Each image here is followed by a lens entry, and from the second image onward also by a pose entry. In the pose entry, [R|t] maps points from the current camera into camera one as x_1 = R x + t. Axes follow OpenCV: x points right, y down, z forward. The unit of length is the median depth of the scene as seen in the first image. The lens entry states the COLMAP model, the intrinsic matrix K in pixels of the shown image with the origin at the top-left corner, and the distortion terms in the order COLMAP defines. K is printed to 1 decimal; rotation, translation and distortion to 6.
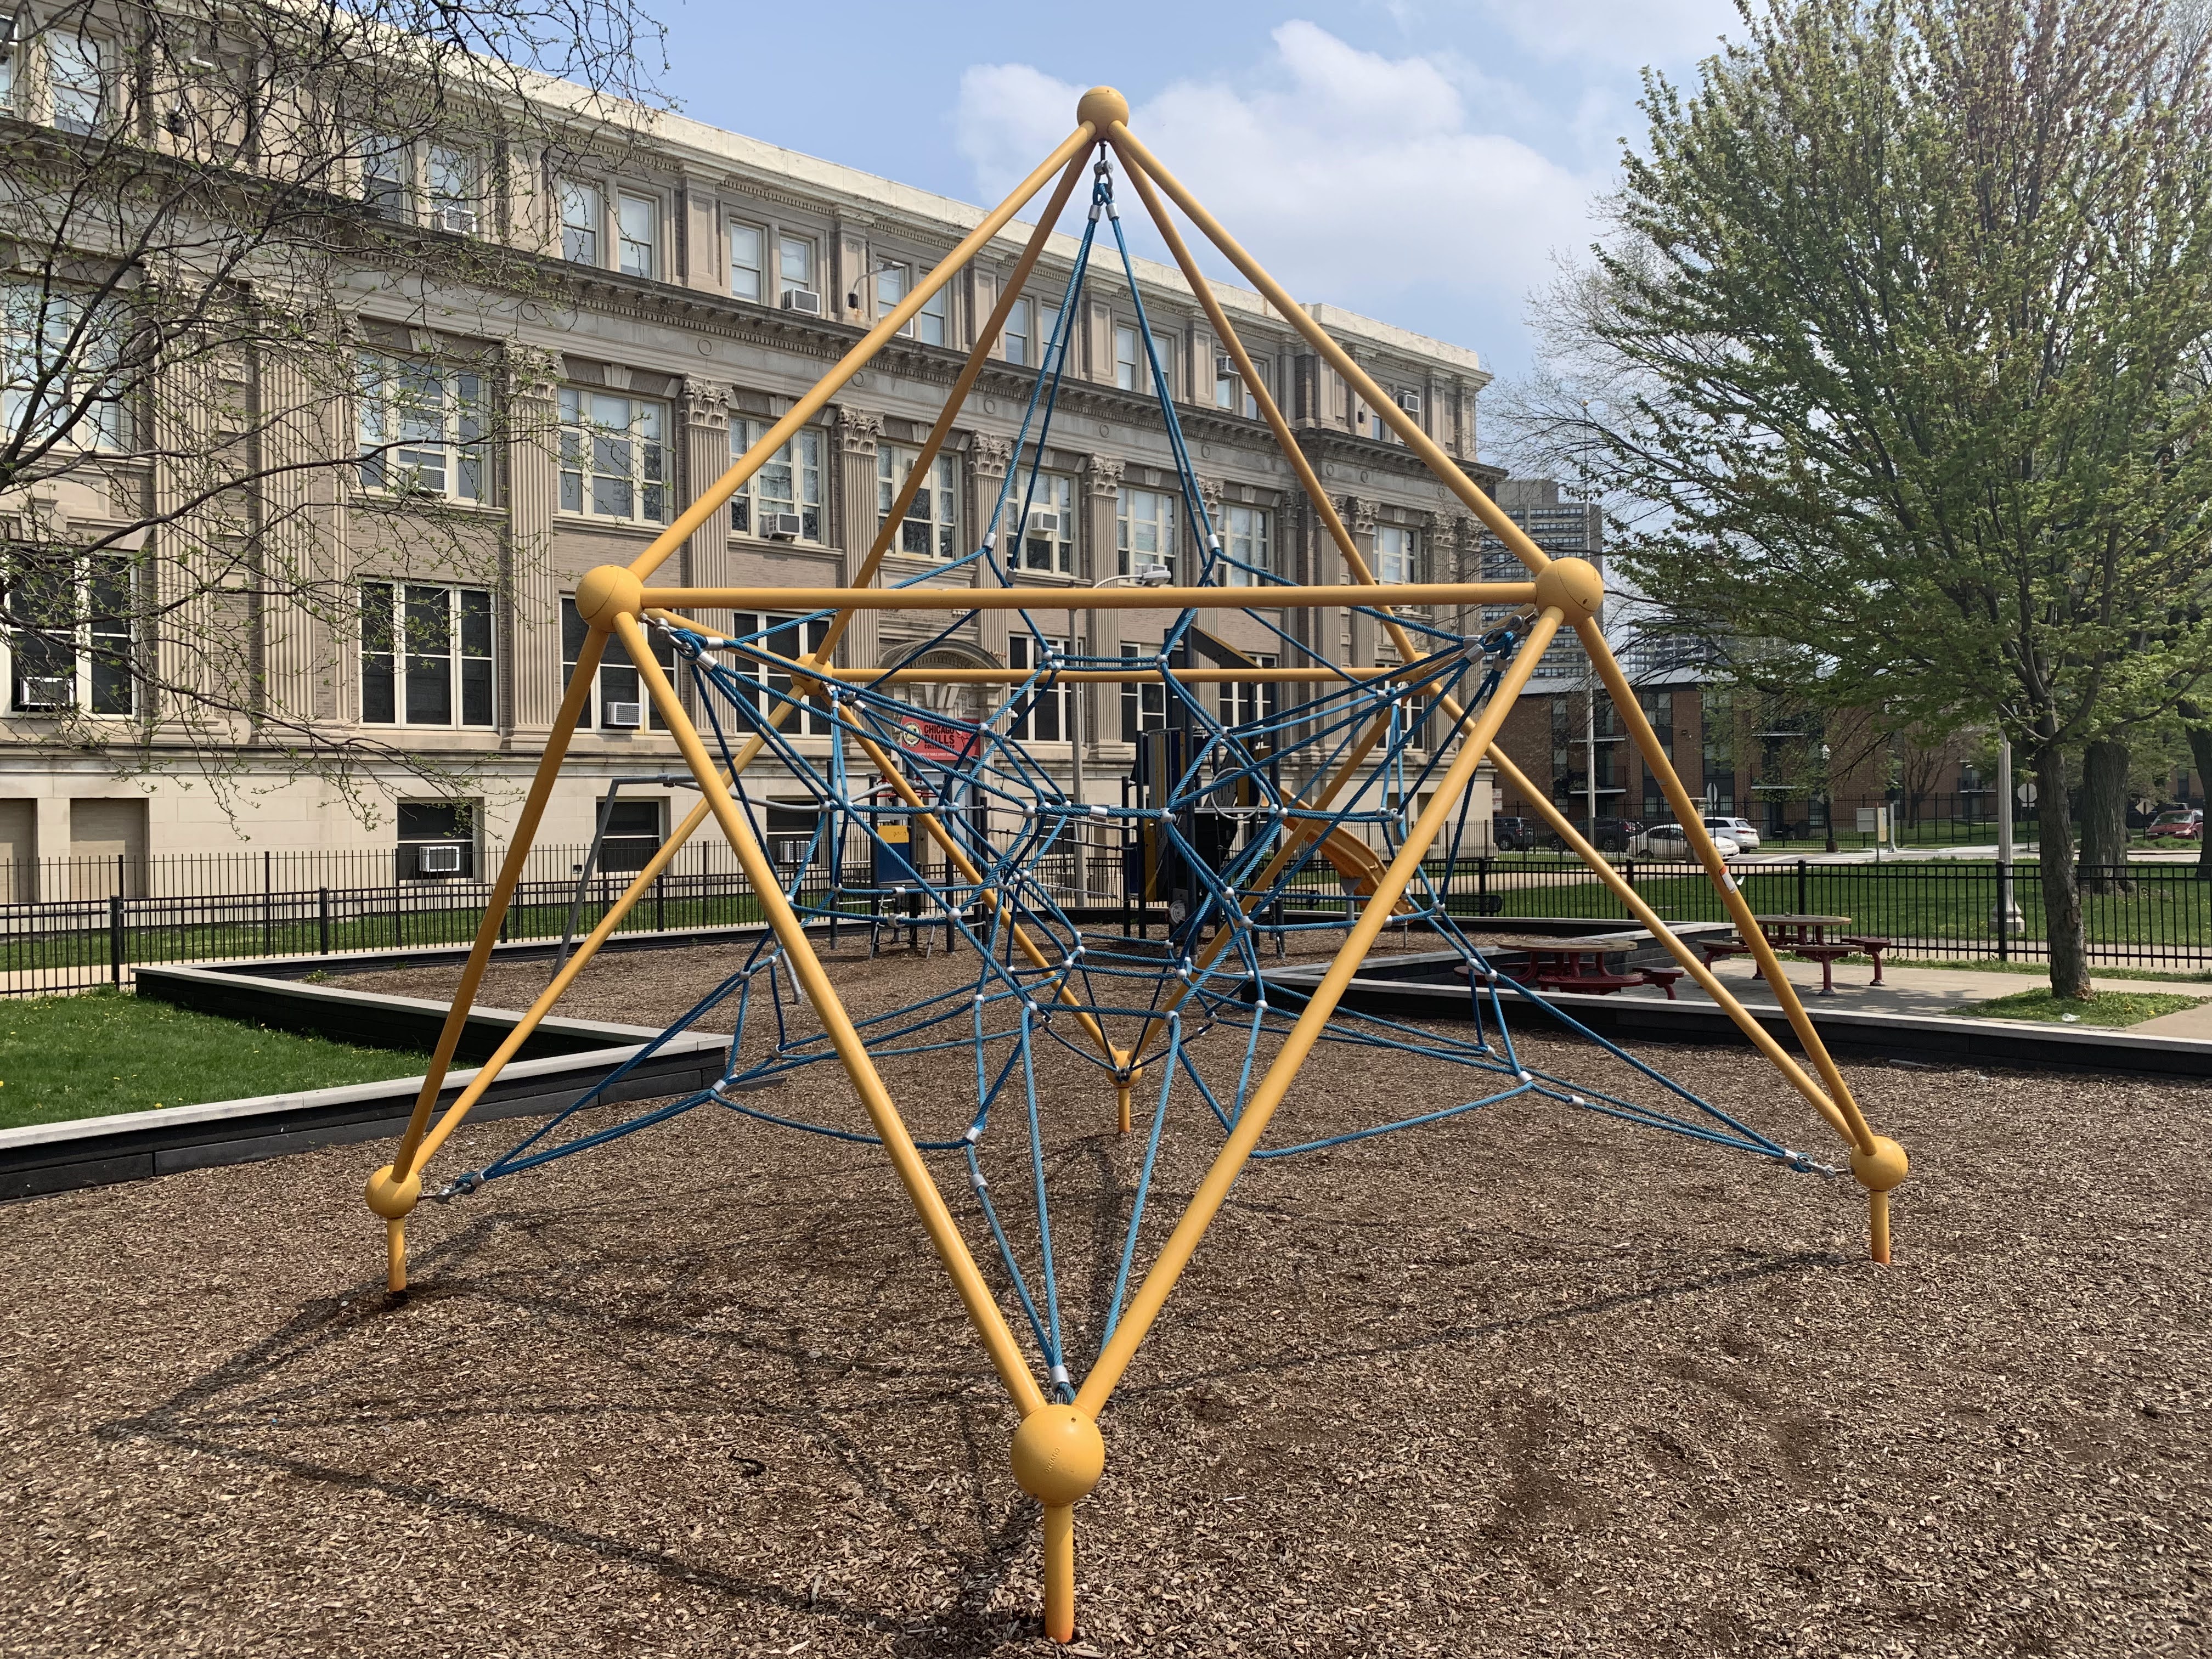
lens RADIAL K [[1624.7, 0, 1106.0], [0, 1624.7, 829.5], [0, 0, 1]] dist [-0.012639, -0.005896]
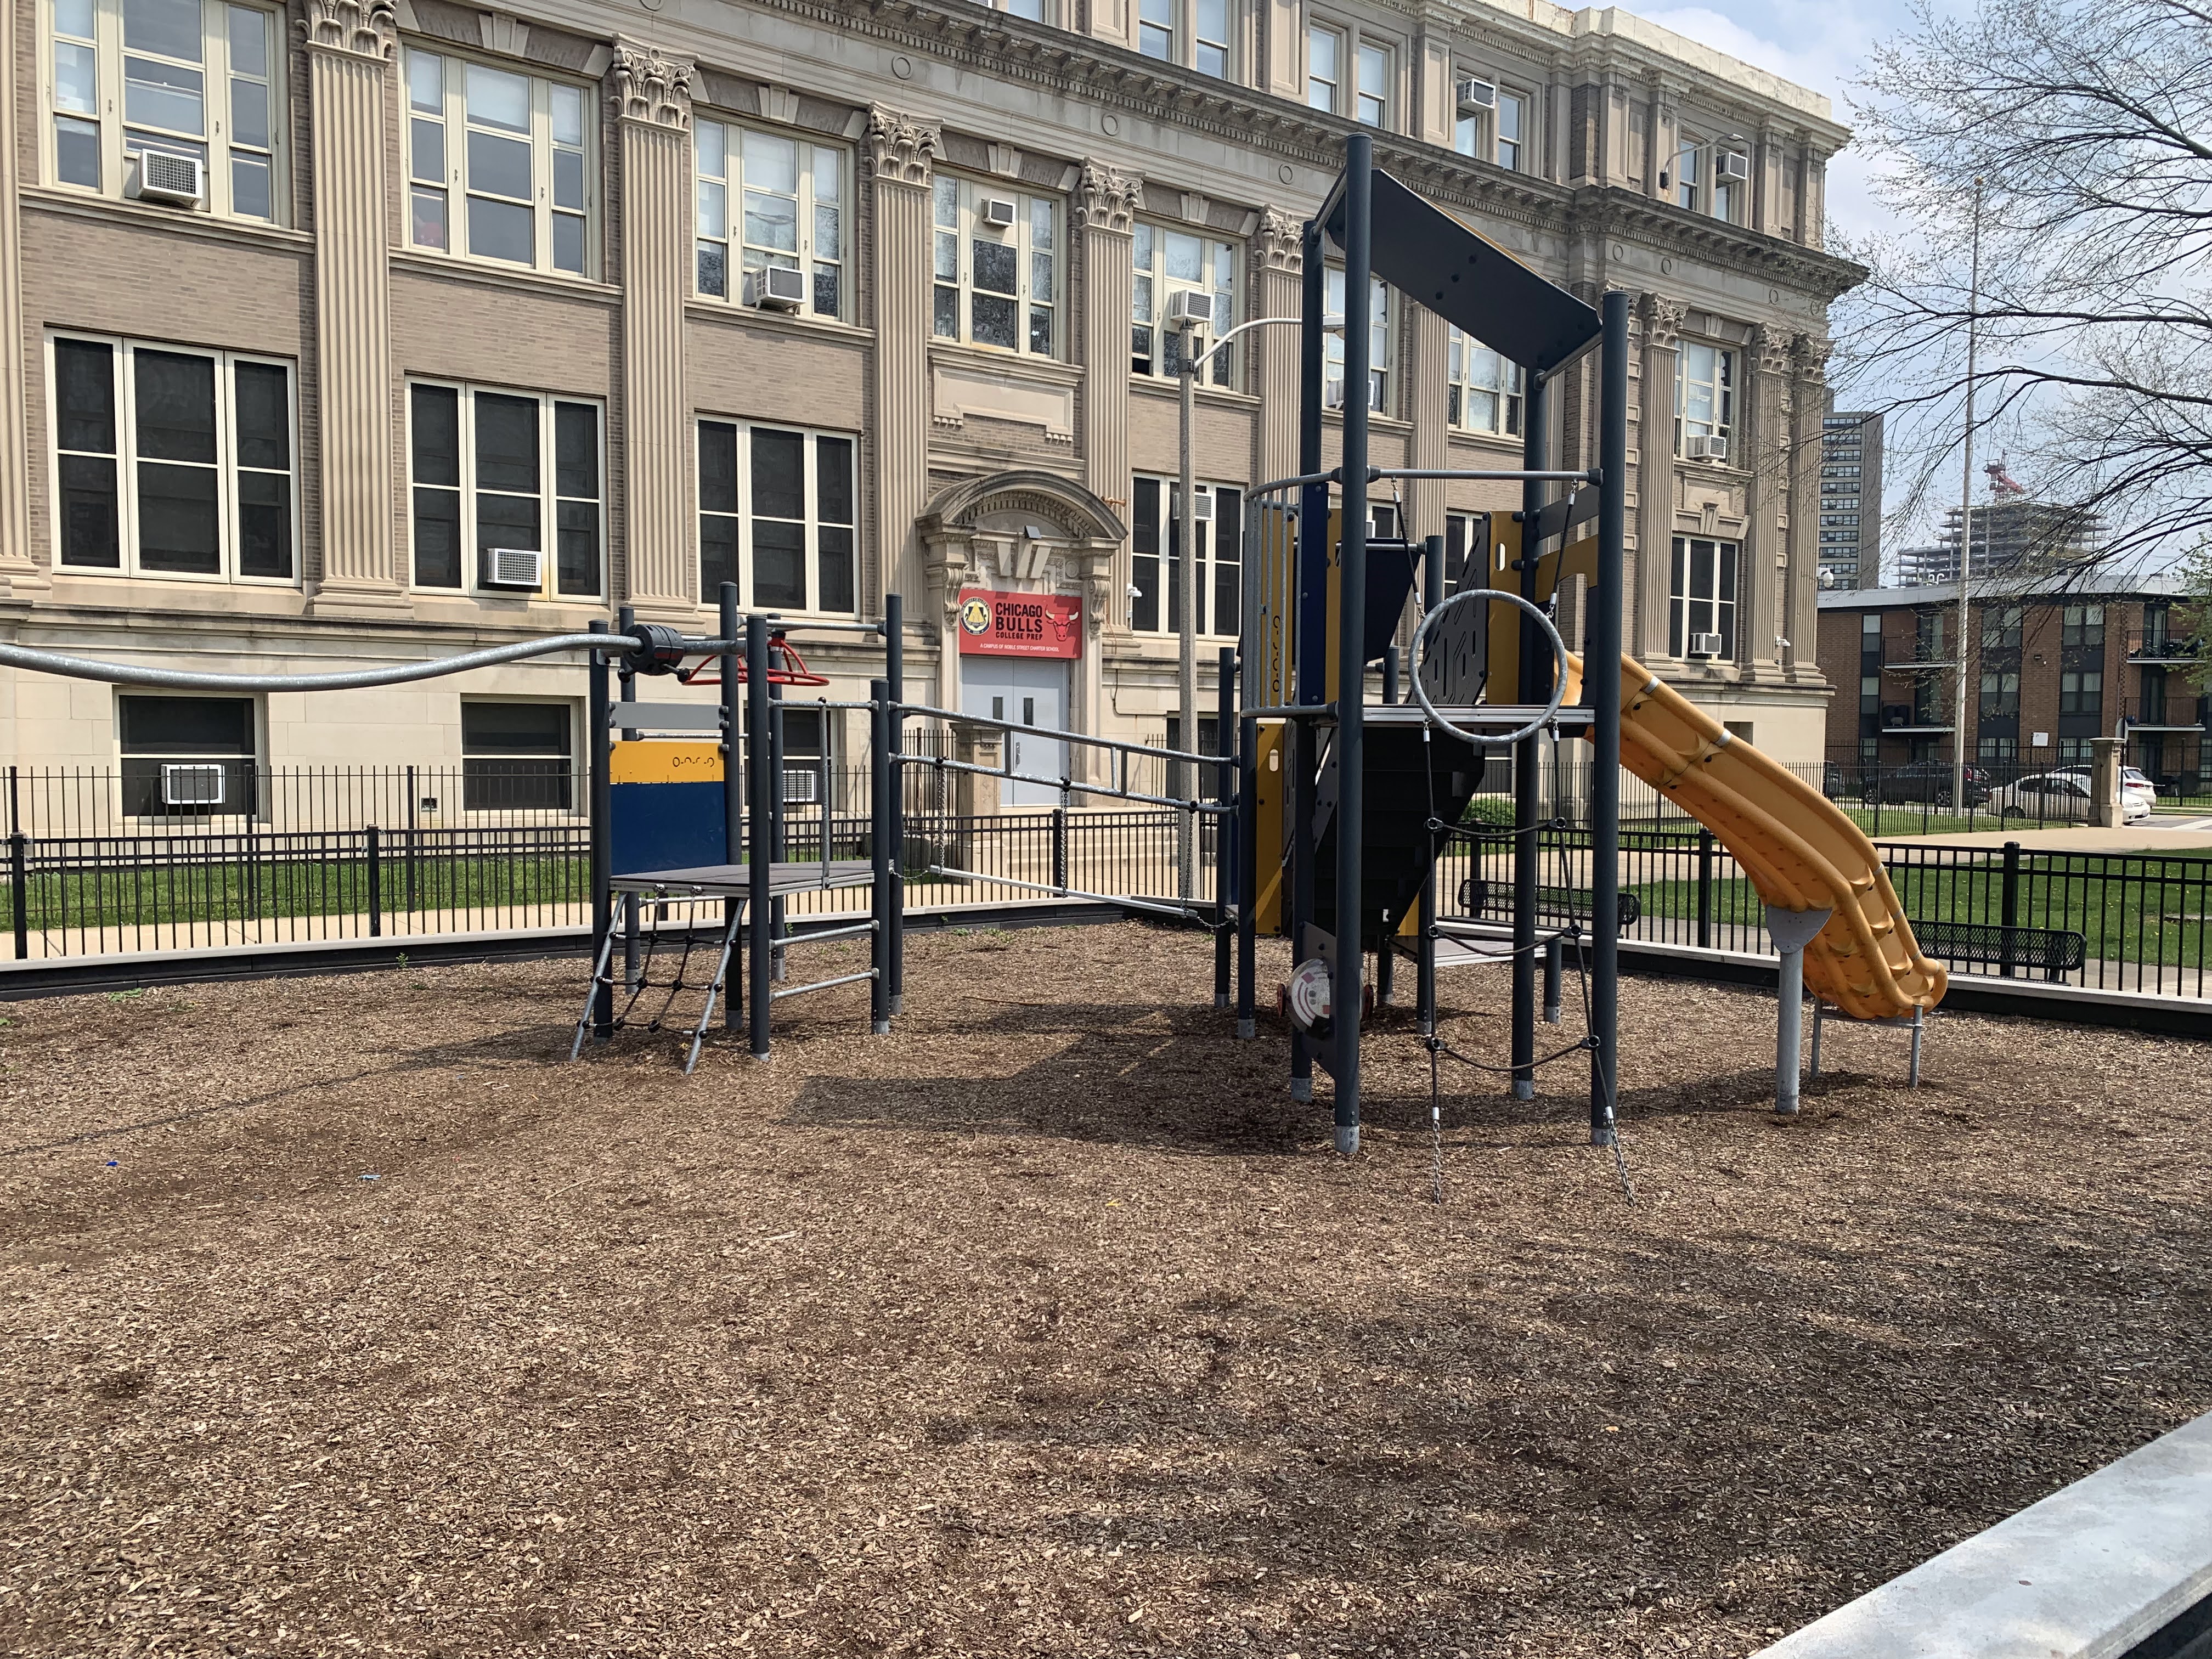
lens RADIAL K [[1653.6, 0, 1106.0], [0, 1653.6, 829.5], [0, 0, 1]] dist [0.019853, -0.010174]
pose [[0.991609, 0.026594, -0.126512, 0.022086], [-0.021496, 0.998908, 0.041490, 0.000775], [0.127477, -0.038422, 0.991097, 0.332243]]
